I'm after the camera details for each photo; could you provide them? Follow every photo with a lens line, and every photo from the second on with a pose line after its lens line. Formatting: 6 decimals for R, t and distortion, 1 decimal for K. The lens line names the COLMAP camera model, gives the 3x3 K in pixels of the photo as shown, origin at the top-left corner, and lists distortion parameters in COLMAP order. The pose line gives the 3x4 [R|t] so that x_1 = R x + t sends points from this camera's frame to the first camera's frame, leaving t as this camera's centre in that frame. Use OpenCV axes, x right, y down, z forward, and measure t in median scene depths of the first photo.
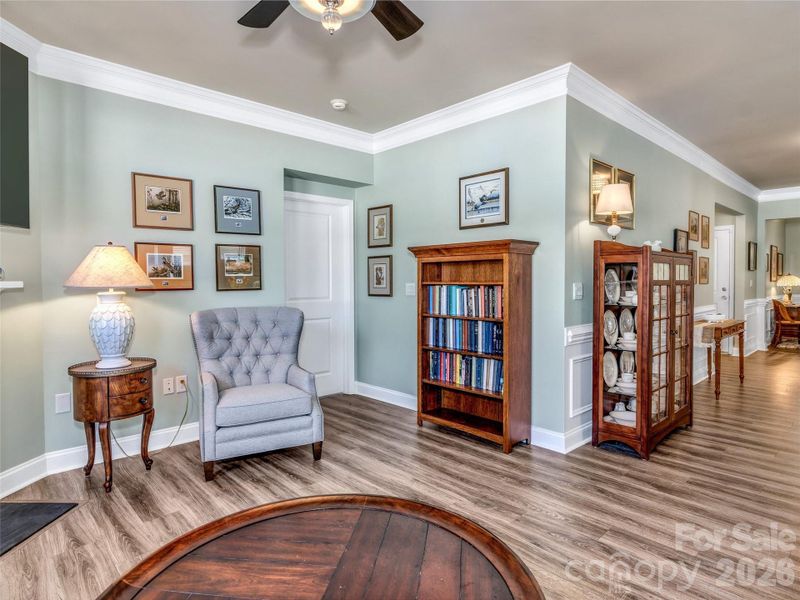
lens RADIAL K [[460.4, 0, 399.2], [0, 460.4, 291.6], [0, 0, 1]] dist [0.001431, 0.000552]
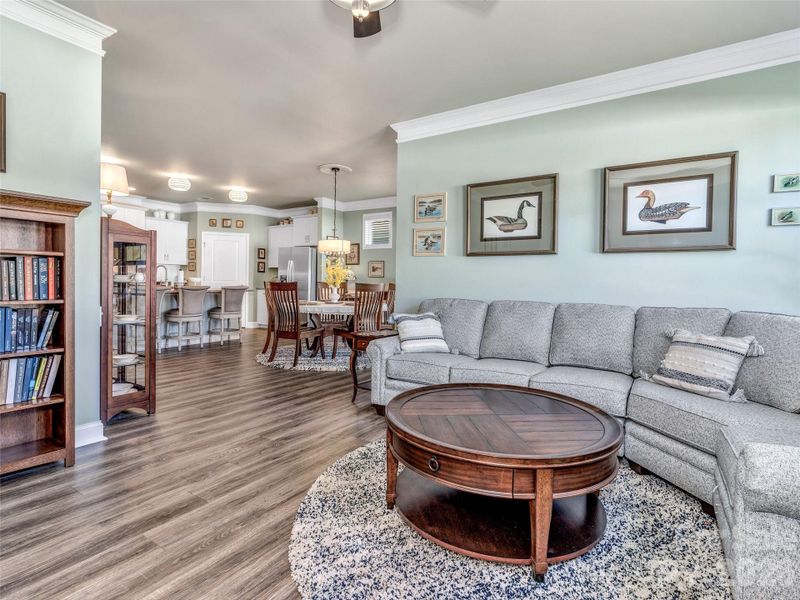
lens RADIAL K [[418.3, 0, 403.2], [0, 418.3, 290.1], [0, 0, 1]] dist [0.000343, 0.000969]
pose [[-0.236183, -0.017430, 0.971552, -0.586301], [0.009017, 0.999757, 0.020128, 0.033300], [-0.971667, 0.013514, -0.235968, 0.582150]]
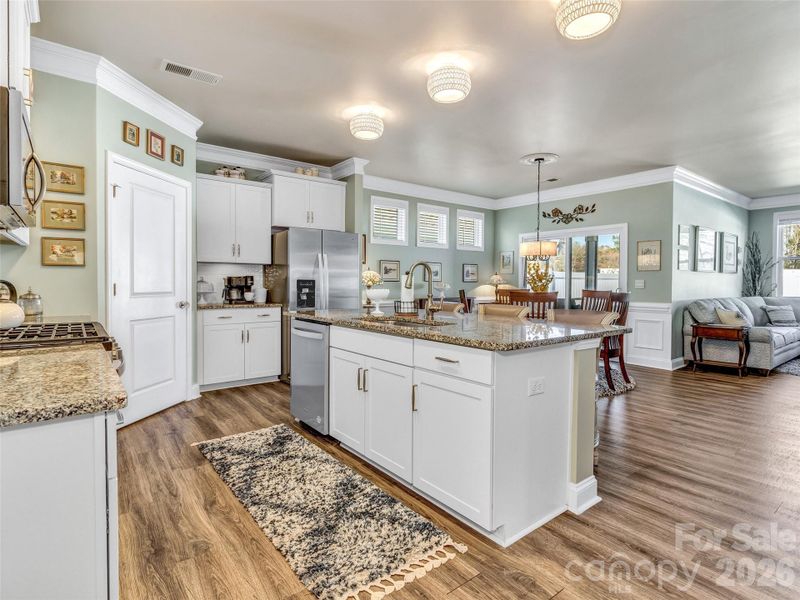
lens RADIAL K [[418.3, 0, 403.2], [0, 418.3, 290.1], [0, 0, 1]] dist [0.000343, 0.000969]
pose [[-0.996058, -0.000804, 0.088702, 1.584715], [0.002866, 0.999145, 0.041242, -0.032369], [-0.088660, 0.041334, -0.995204, 2.037274]]
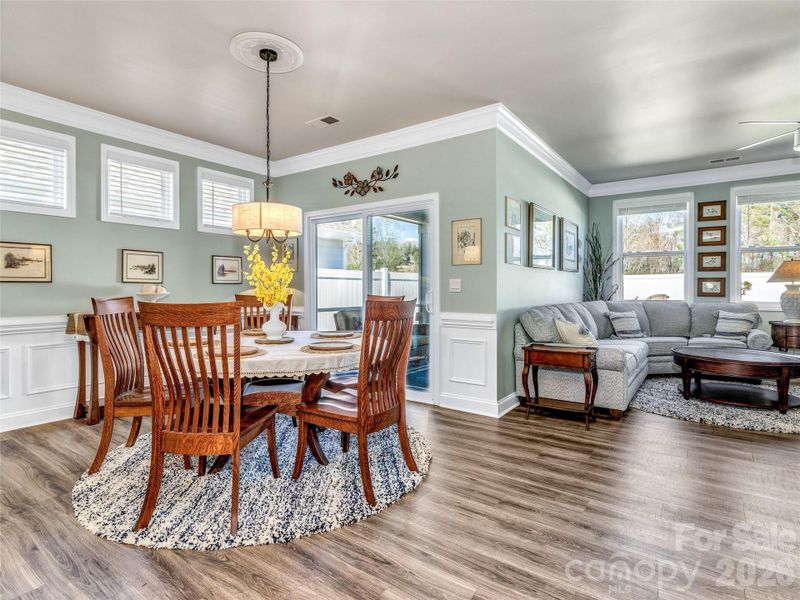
lens RADIAL K [[421.8, 0, 401.0], [0, 421.8, 290.7], [0, 0, 1]] dist [0.001886, 0.000544]
pose [[-0.980913, 0.007209, -0.194315, 1.128167], [0.000973, 0.999482, 0.032171, -0.005206], [0.194447, 0.031368, -0.980411, 1.317893]]
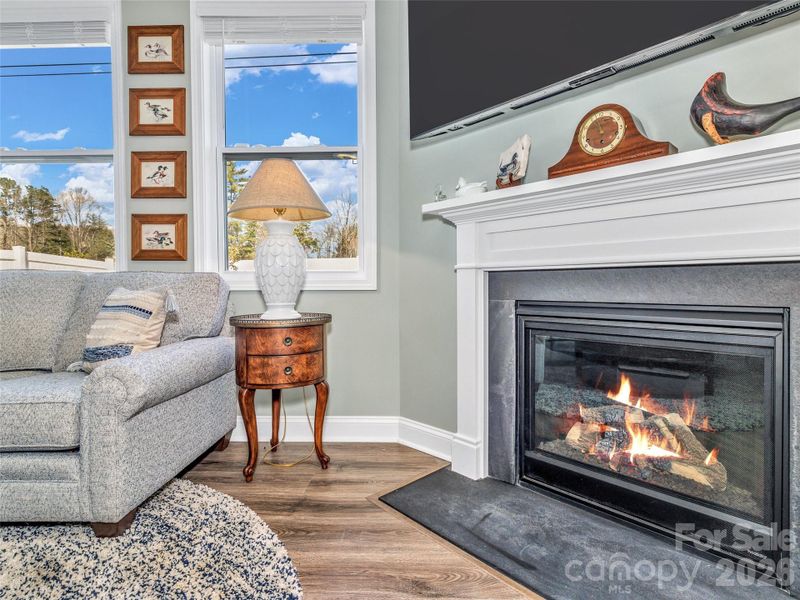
lens RADIAL K [[418.3, 0, 403.2], [0, 418.3, 290.1], [0, 0, 1]] dist [0.000343, 0.000969]
pose [[-0.706971, 0.023589, -0.706849, -0.213141], [-0.007365, 0.999144, 0.040710, 0.091794], [0.707204, 0.033986, -0.706192, 0.673730]]
